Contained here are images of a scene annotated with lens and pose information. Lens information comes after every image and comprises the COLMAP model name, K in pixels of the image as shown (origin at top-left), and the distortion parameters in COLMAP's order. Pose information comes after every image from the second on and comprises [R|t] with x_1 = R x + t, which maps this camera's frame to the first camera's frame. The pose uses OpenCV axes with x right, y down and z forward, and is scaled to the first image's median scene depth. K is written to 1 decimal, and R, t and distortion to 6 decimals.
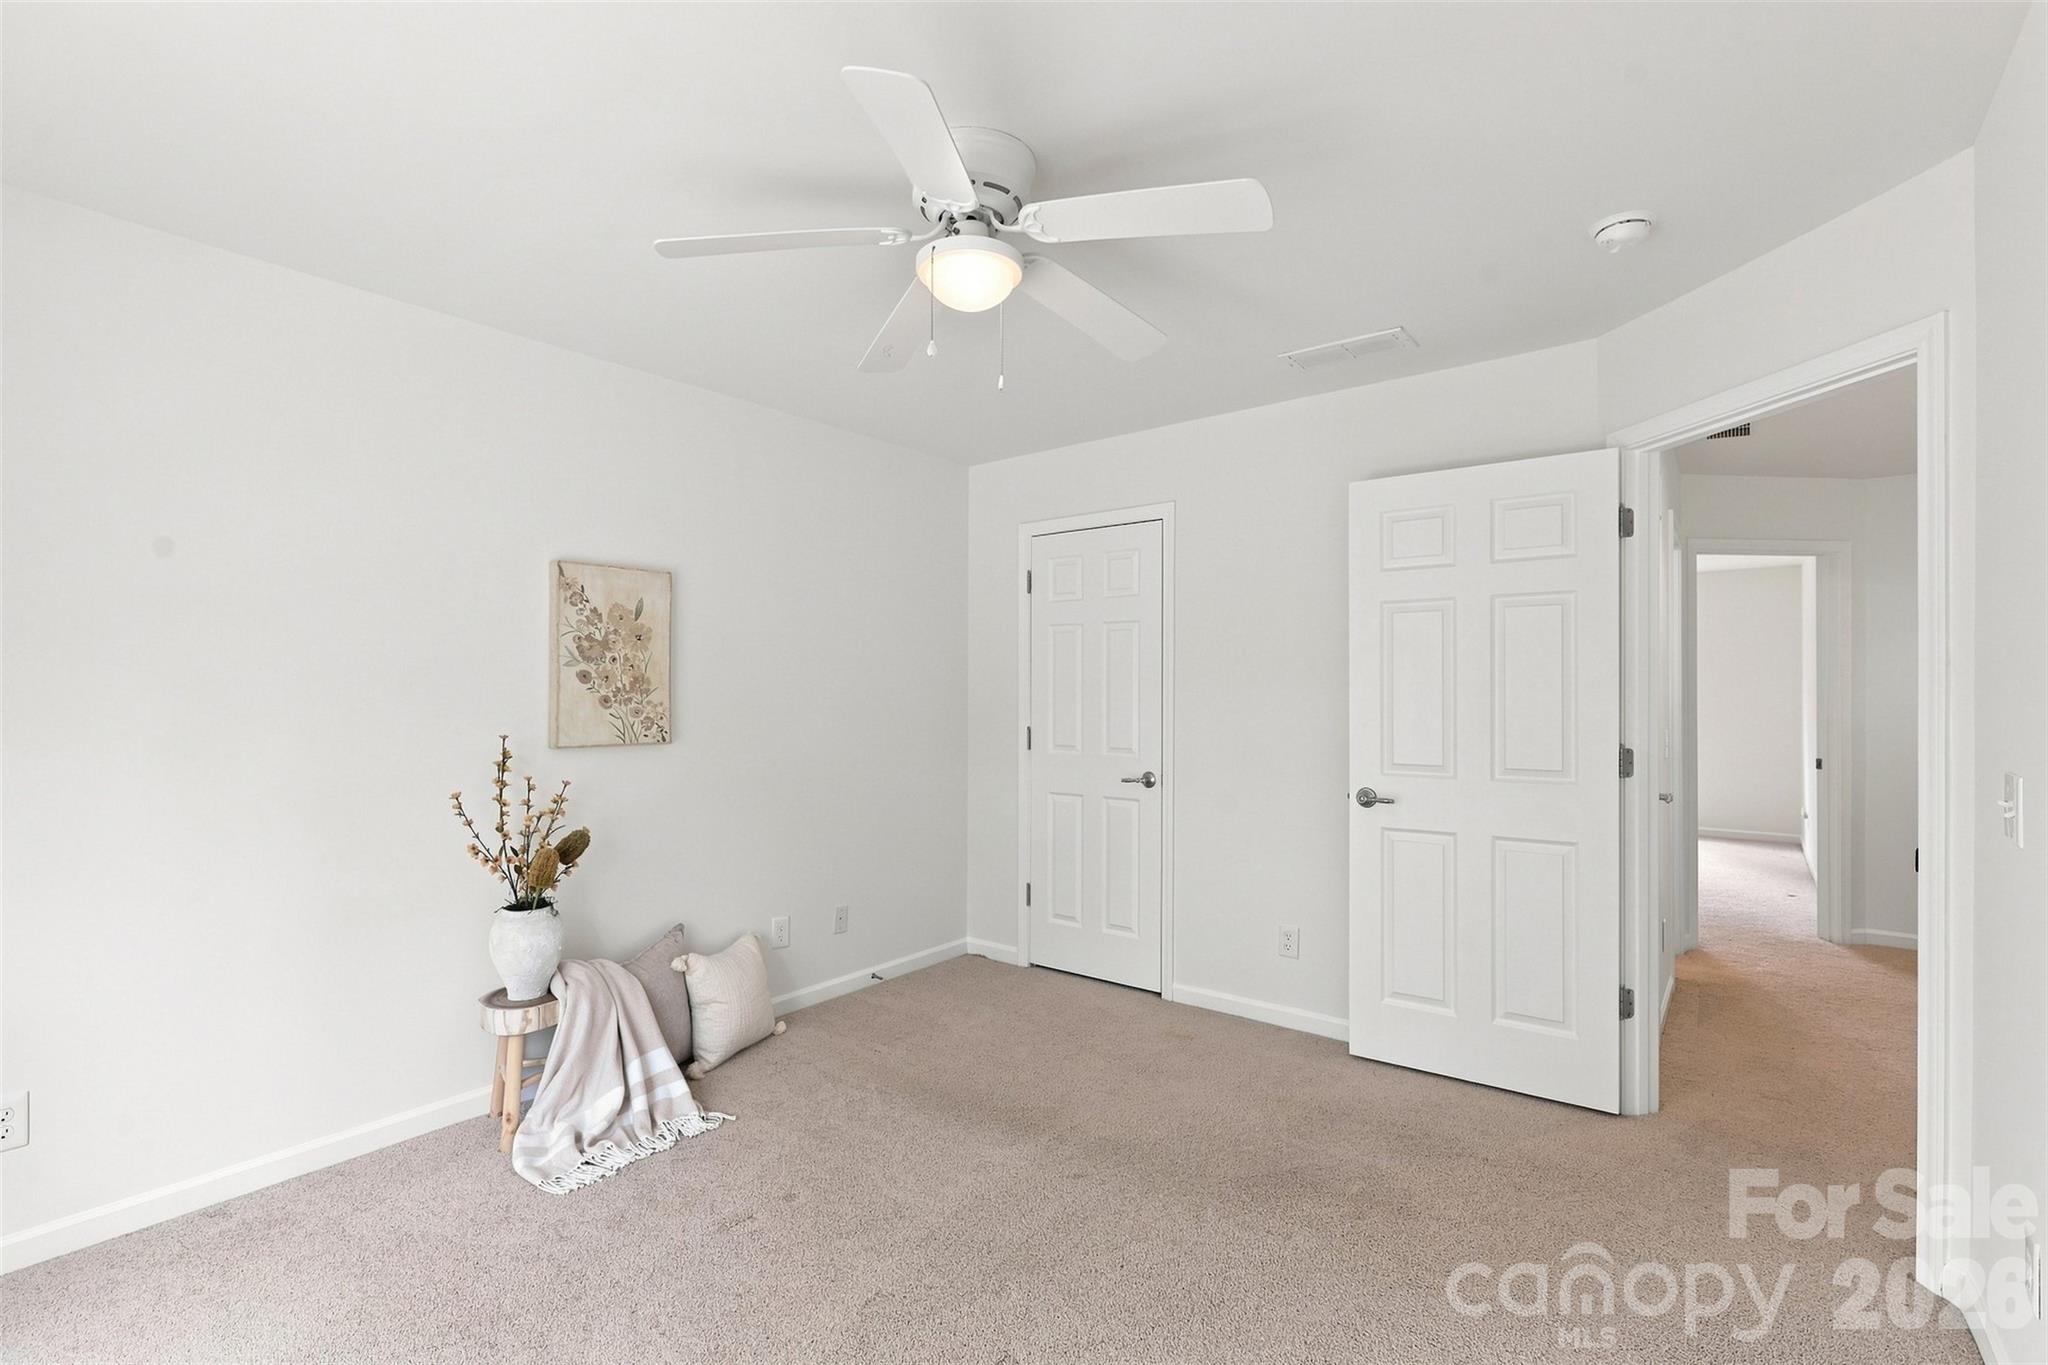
lens RADIAL K [[924.3, 0, 1024.0], [0, 924.3, 682.5], [0, 0, 1]] dist [0.000750, 0.000094]
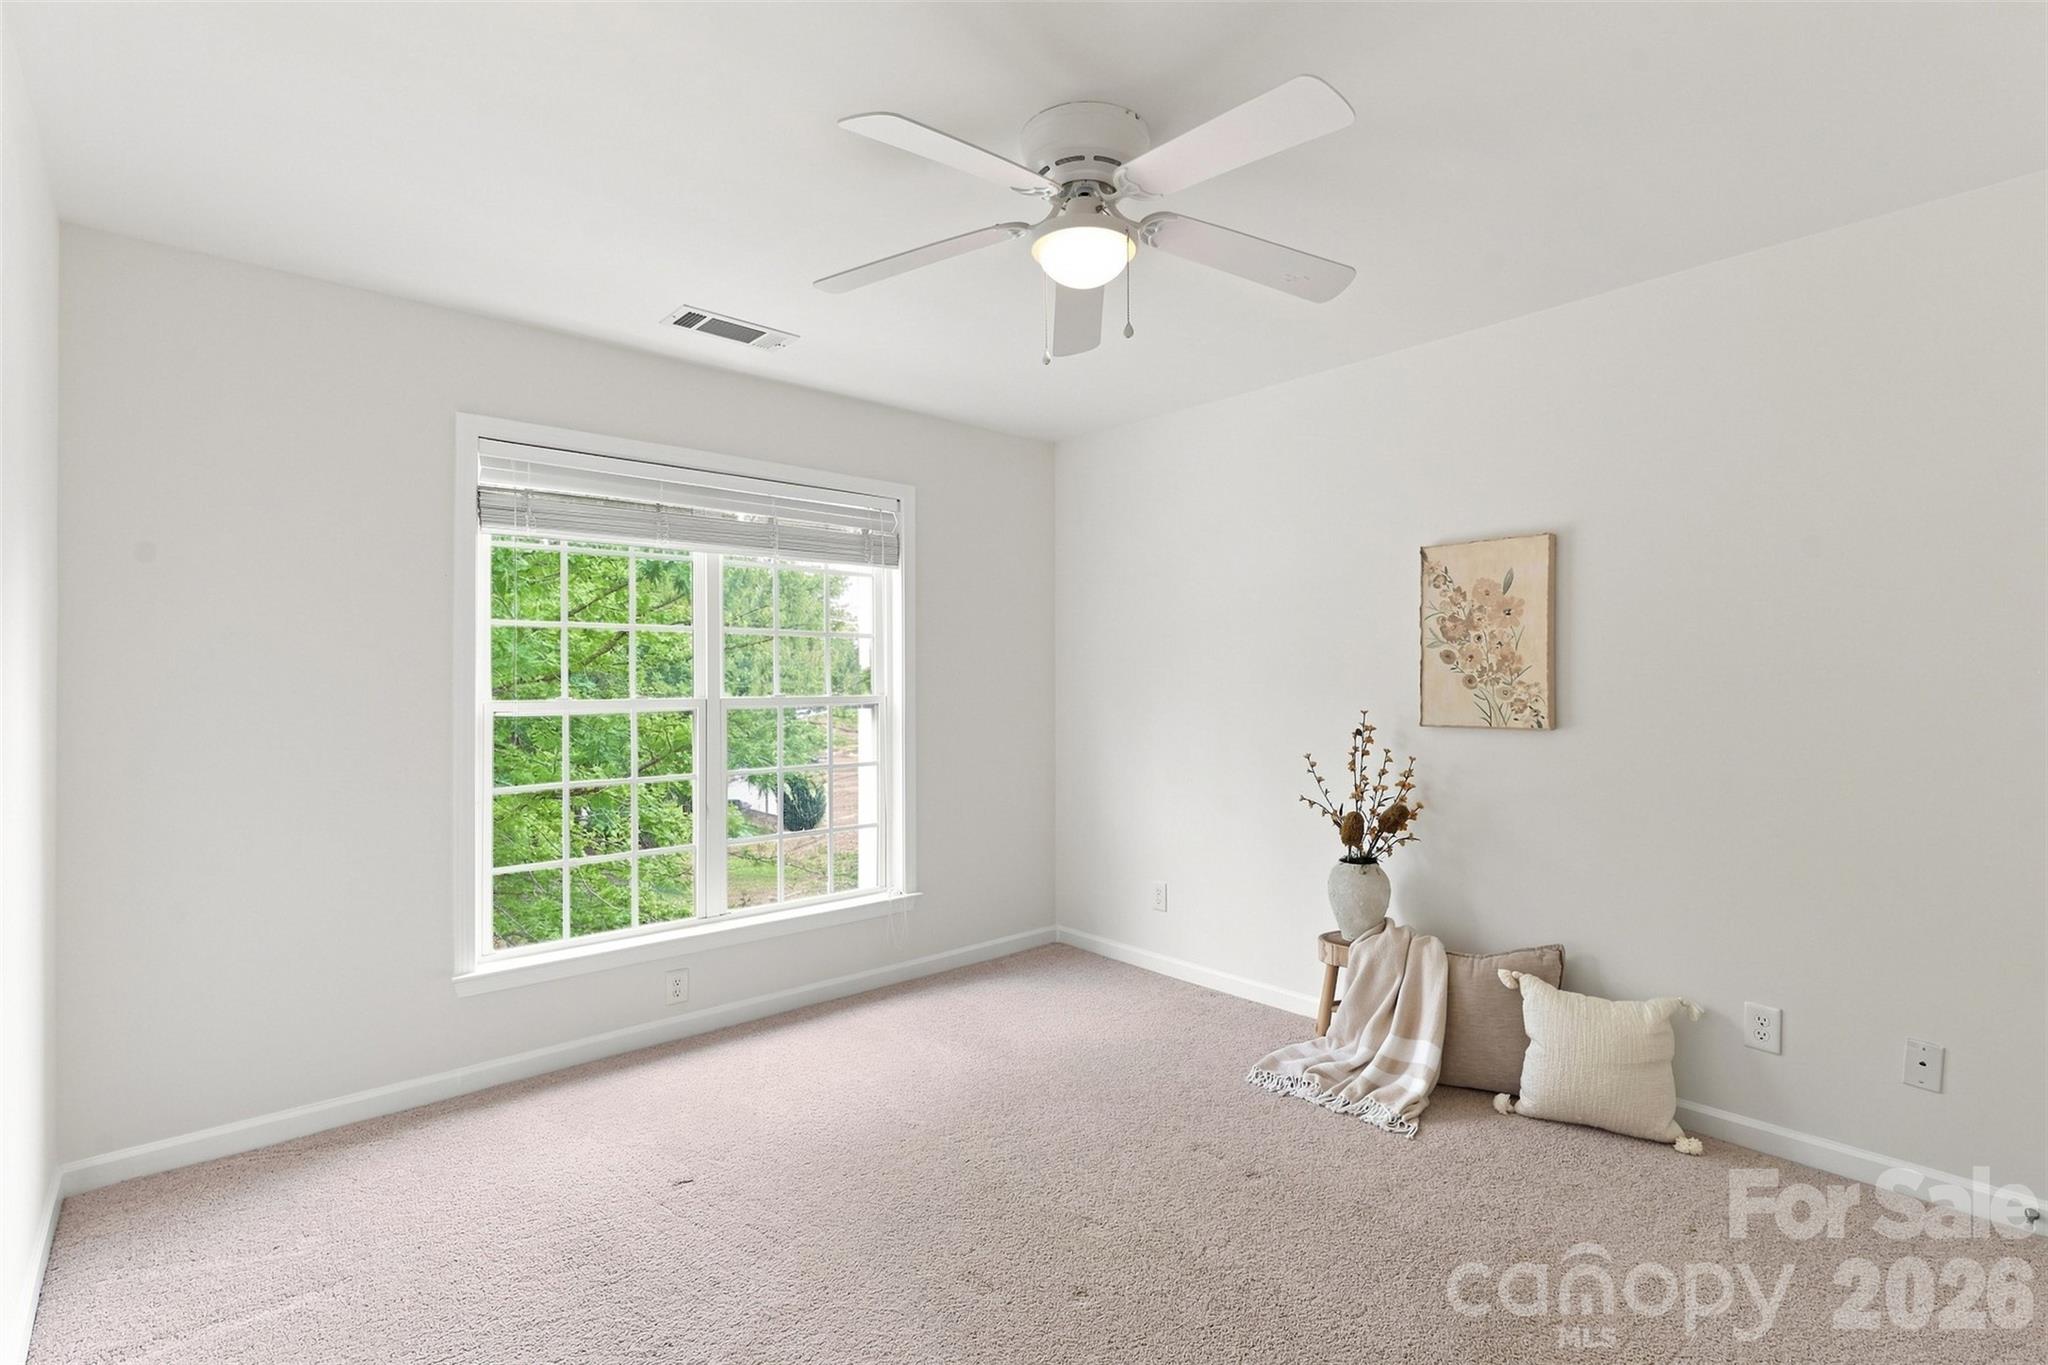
lens RADIAL K [[972.7, 0, 1064.6], [0, 972.7, 654.3], [0, 0, 1]] dist [0.002861, 0.000898]
pose [[-0.172832, -0.018176, -0.984784, 0.631211], [0.025945, 0.999399, -0.022999, 0.004261], [0.984610, -0.029525, -0.172257, 0.758036]]
